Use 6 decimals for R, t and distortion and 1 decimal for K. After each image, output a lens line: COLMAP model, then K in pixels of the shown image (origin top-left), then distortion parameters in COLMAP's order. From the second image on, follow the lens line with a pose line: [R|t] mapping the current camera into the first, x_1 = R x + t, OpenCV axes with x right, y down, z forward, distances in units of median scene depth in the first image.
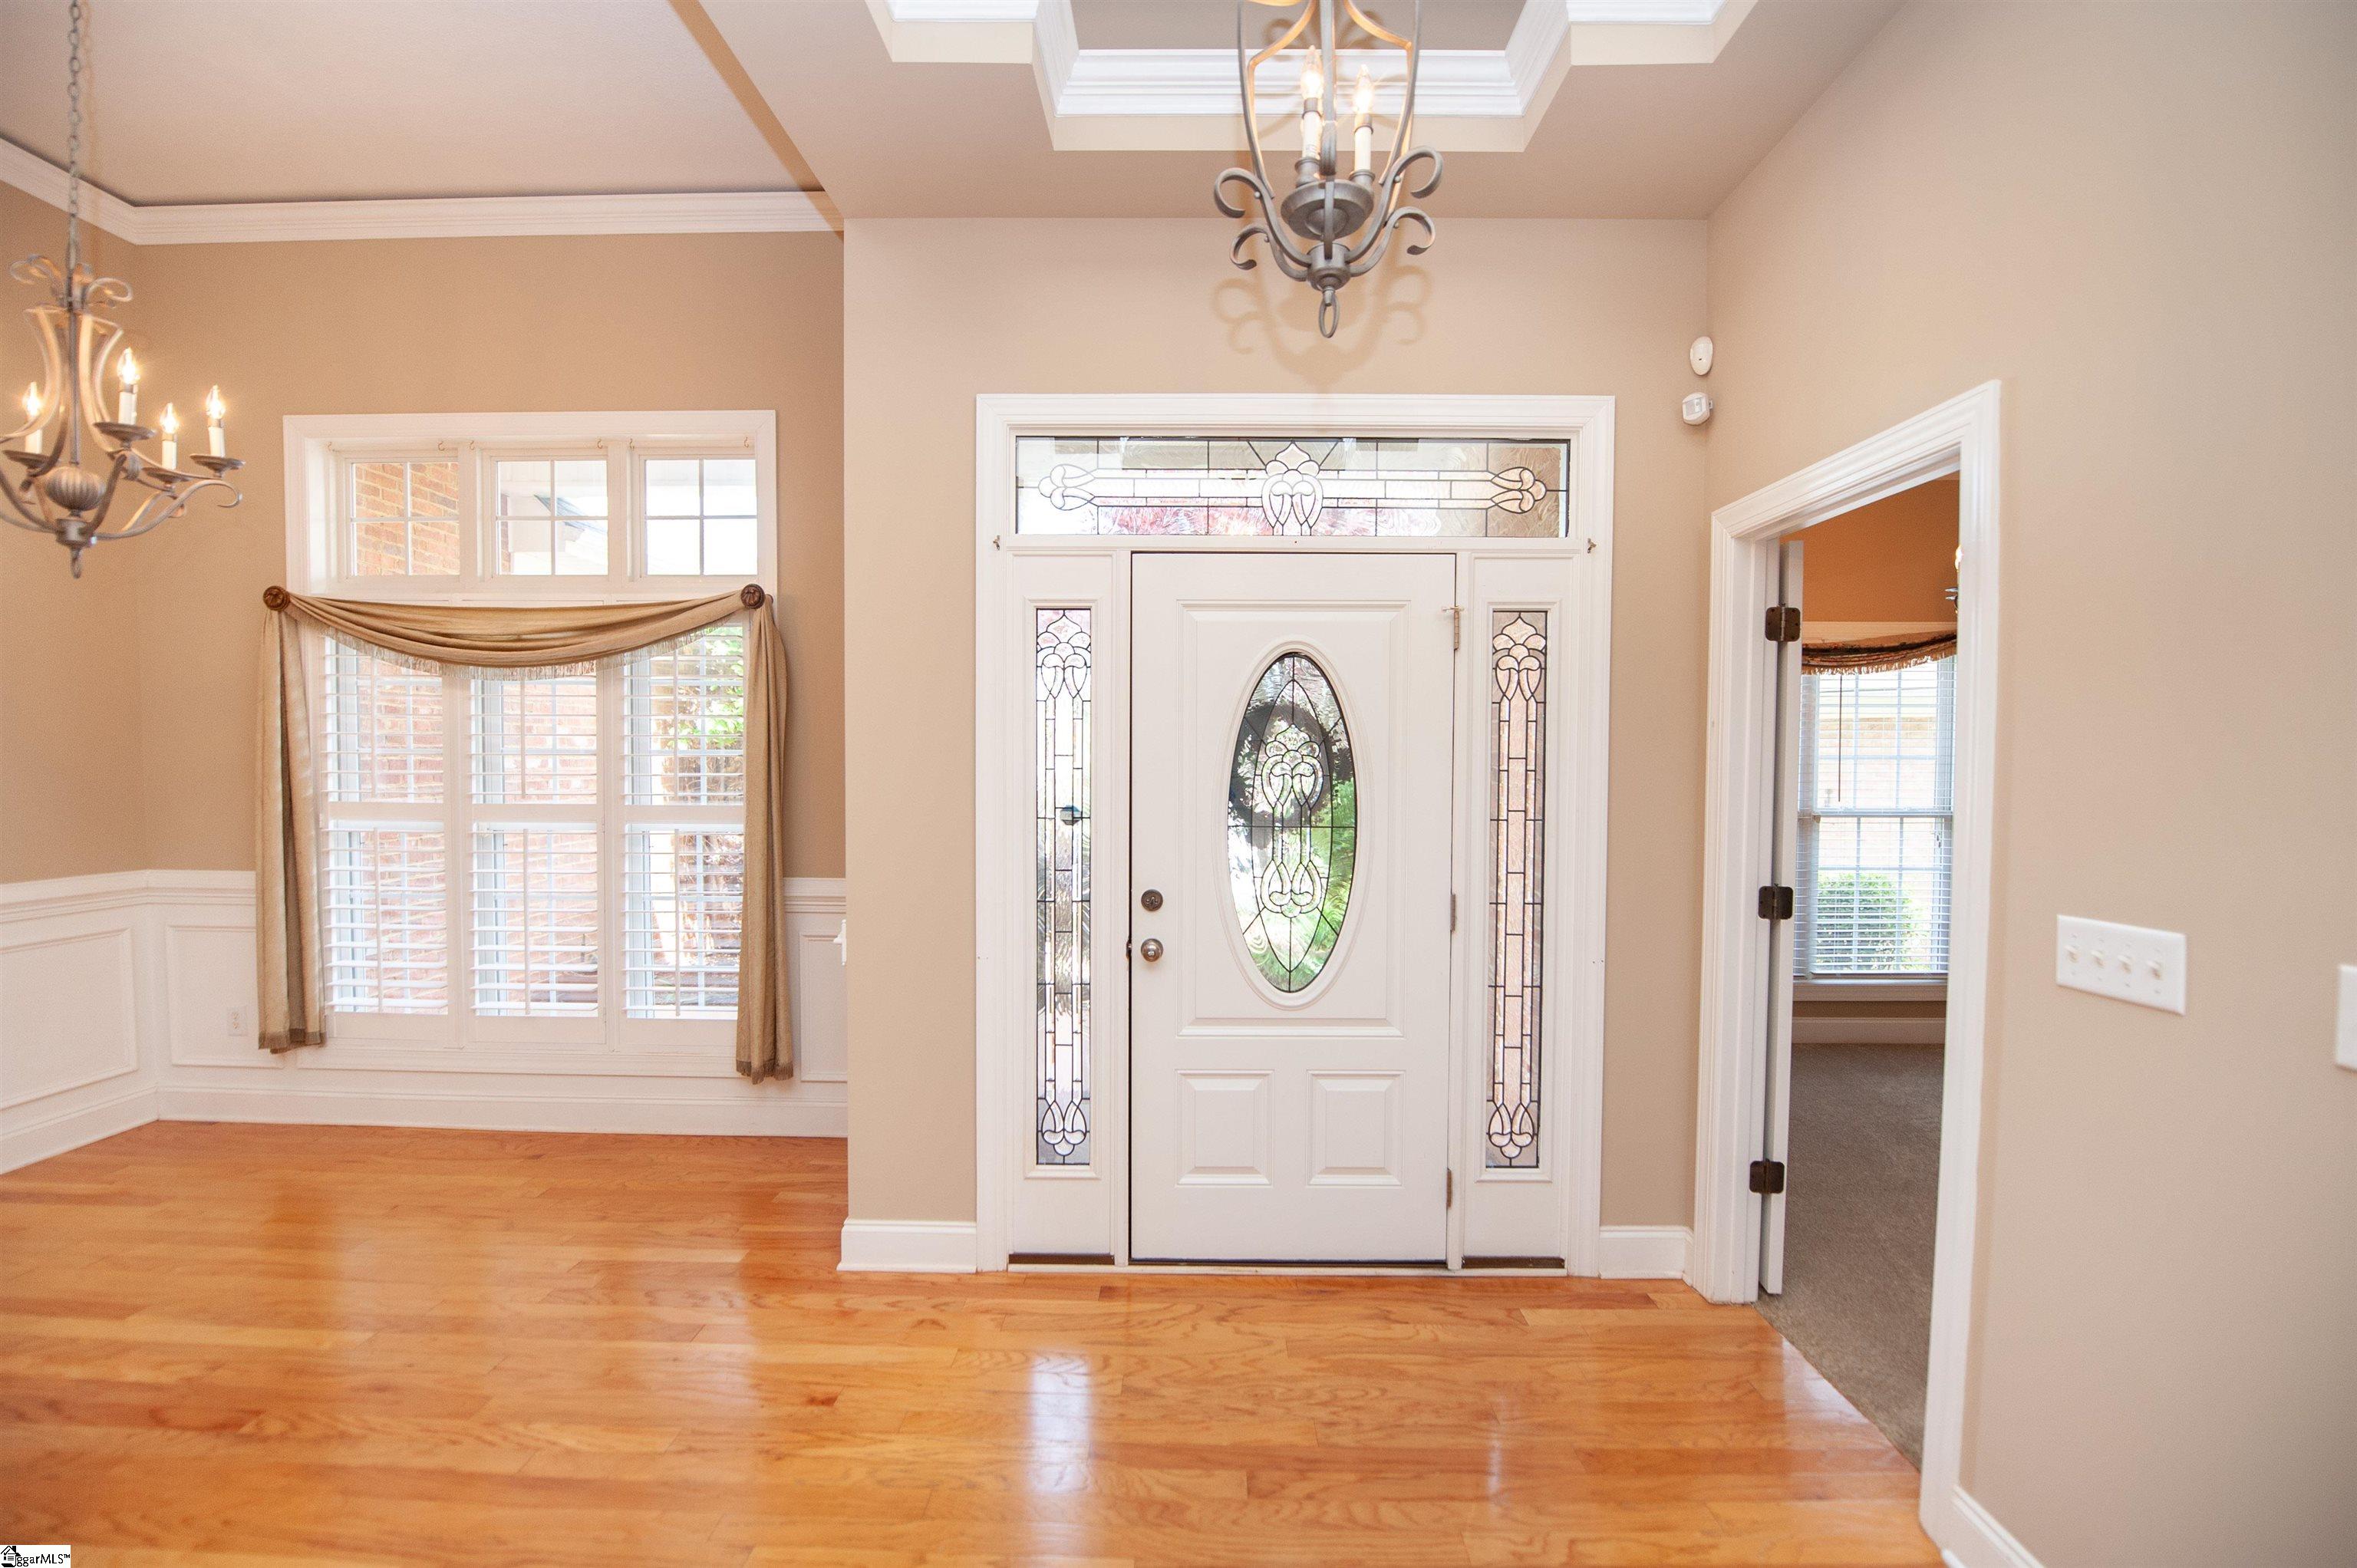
lens RADIAL K [[955.5, 0, 1188.6], [0, 955.5, 789.4], [0, 0, 1]] dist [-0.013419, -0.007857]
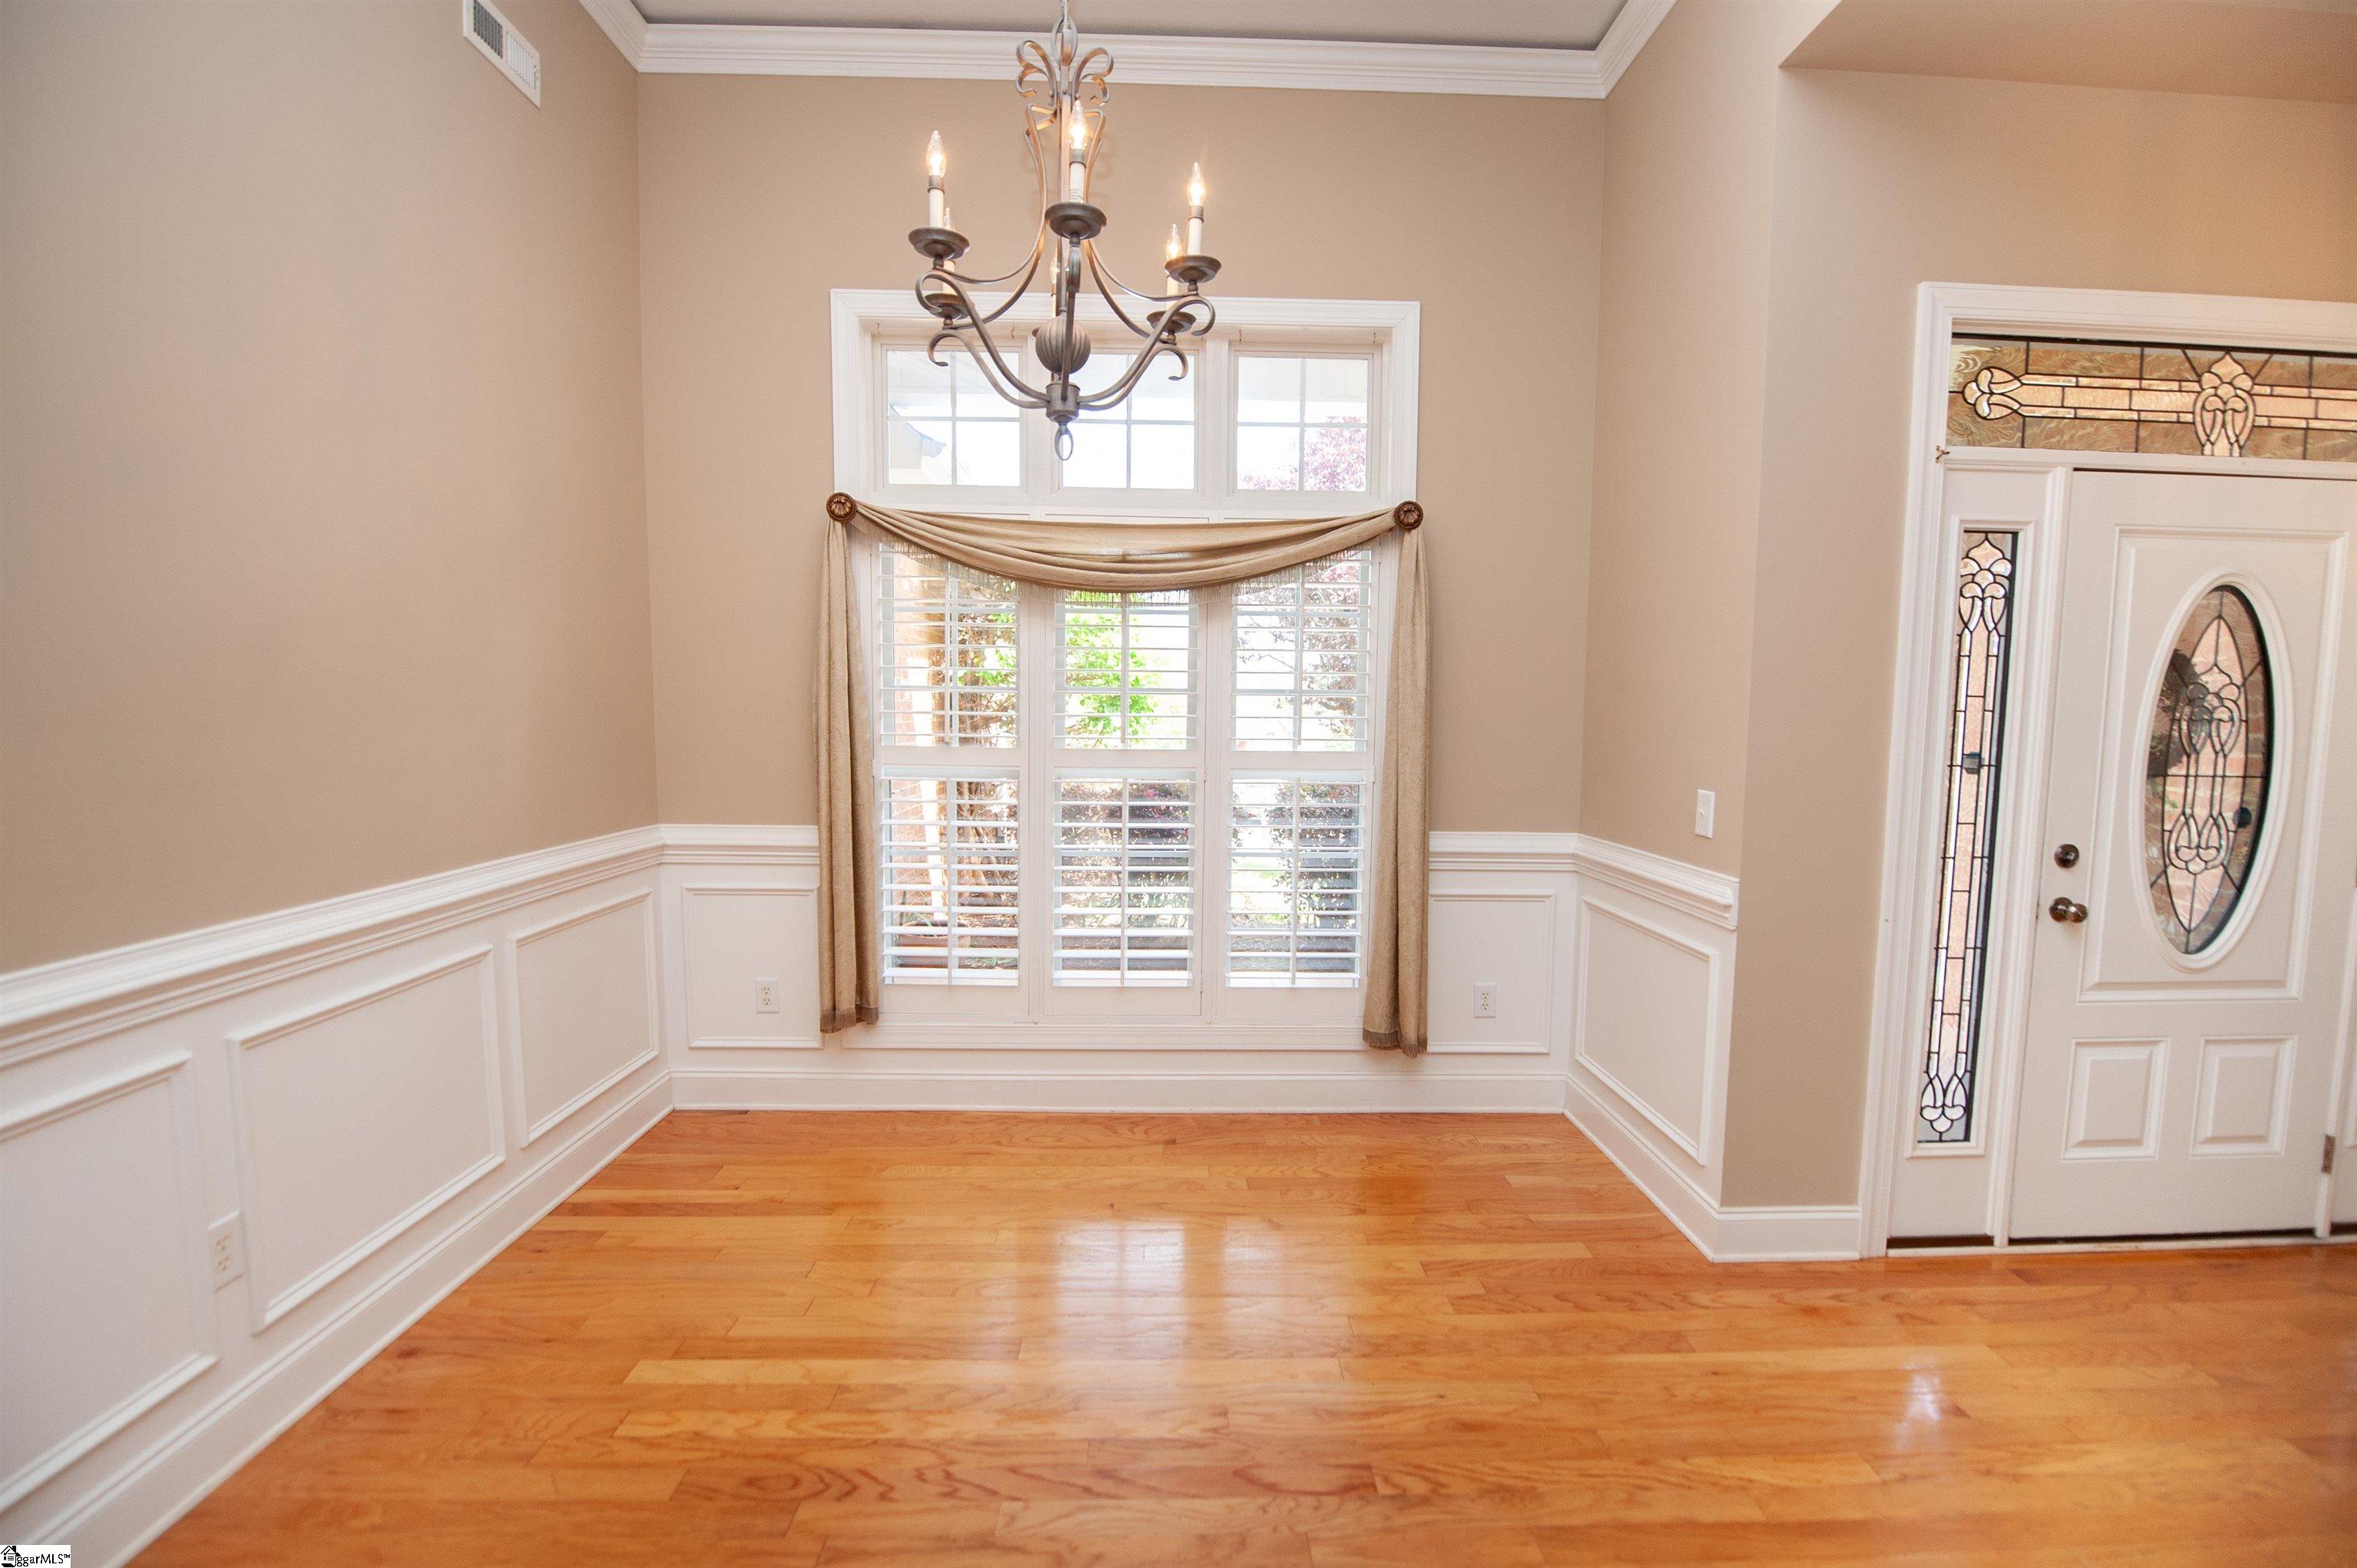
lens RADIAL K [[1066.9, 0, 1222.7], [0, 1066.9, 787.4], [0, 0, 1]] dist [0.014459, -0.028059]
pose [[0.999879, -0.000769, 0.015563, -0.639716], [-0.000081, 0.998511, 0.054546, -0.003966], [-0.015582, -0.054541, 0.998390, -0.001908]]
